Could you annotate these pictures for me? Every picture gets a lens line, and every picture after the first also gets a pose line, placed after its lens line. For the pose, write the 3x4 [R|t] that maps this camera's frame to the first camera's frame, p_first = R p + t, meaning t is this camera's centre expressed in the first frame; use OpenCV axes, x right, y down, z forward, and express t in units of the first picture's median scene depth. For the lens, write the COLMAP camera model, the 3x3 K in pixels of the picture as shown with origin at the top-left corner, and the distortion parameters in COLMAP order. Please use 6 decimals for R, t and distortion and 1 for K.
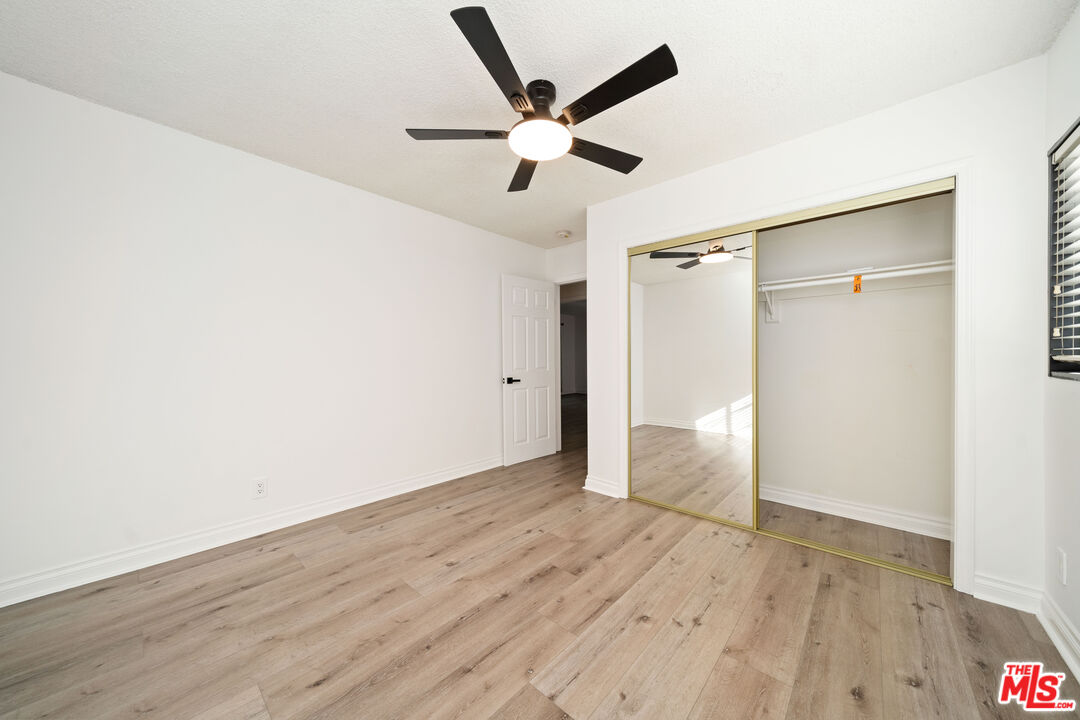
lens RADIAL K [[378.6, 0, 540.2], [0, 378.6, 360.1], [0, 0, 1]] dist [-0.006790, -0.000081]
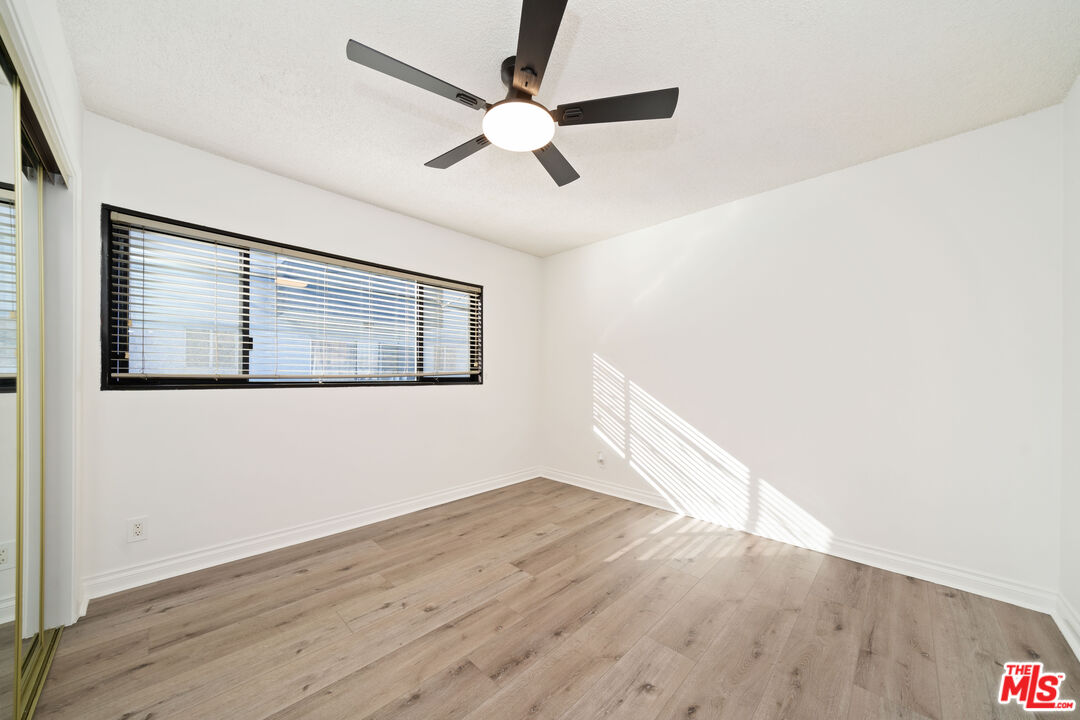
lens RADIAL K [[378.6, 0, 538.6], [0, 378.6, 367.1], [0, 0, 1]] dist [-0.006790, -0.000081]
pose [[-0.999145, -0.002200, 0.041279, -0.086188], [-0.003180, 0.999715, -0.023679, -0.006739], [-0.041215, -0.023790, -0.998867, 1.987429]]
